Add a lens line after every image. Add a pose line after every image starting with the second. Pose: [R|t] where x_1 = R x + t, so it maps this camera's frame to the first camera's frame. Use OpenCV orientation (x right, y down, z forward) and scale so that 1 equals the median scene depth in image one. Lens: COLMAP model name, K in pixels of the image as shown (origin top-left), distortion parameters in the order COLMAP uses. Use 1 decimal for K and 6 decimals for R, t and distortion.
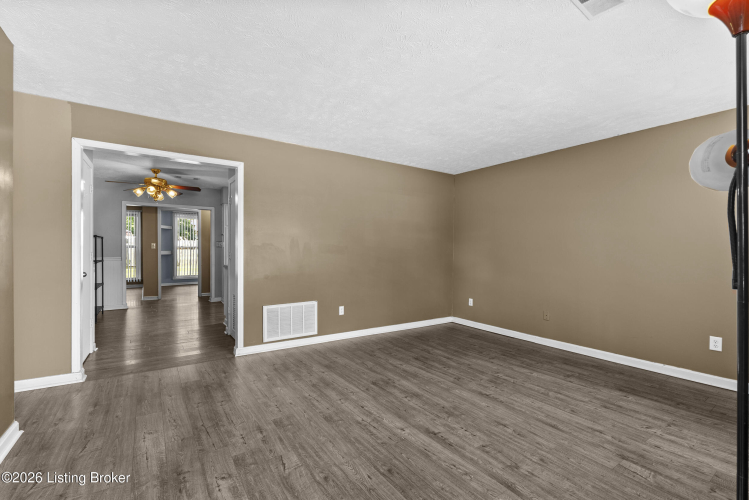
lens RADIAL K [[335.8, 0, 378.1], [0, 335.8, 248.2], [0, 0, 1]] dist [-0.004593, -0.000323]
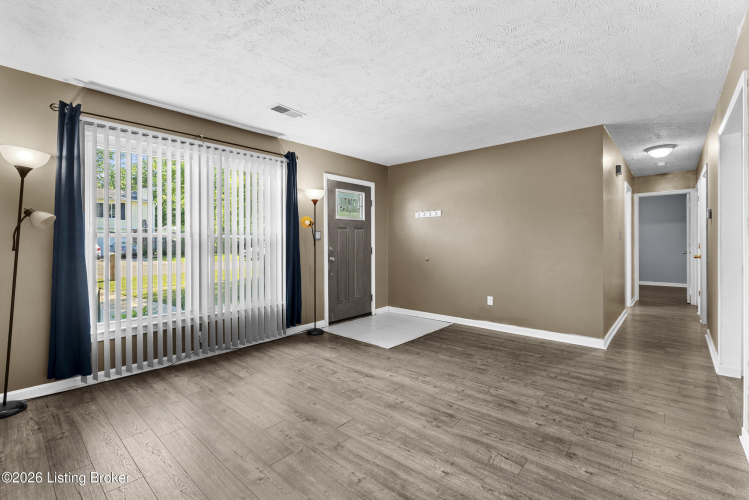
lens RADIAL K [[335.8, 0, 373.9], [0, 335.8, 246.5], [0, 0, 1]] dist [-0.004593, -0.000323]
pose [[-0.972450, -0.002237, -0.233102, 0.369212], [-0.004748, 0.999937, 0.010212, 0.015600], [0.233064, 0.011038, -0.972399, 1.864164]]
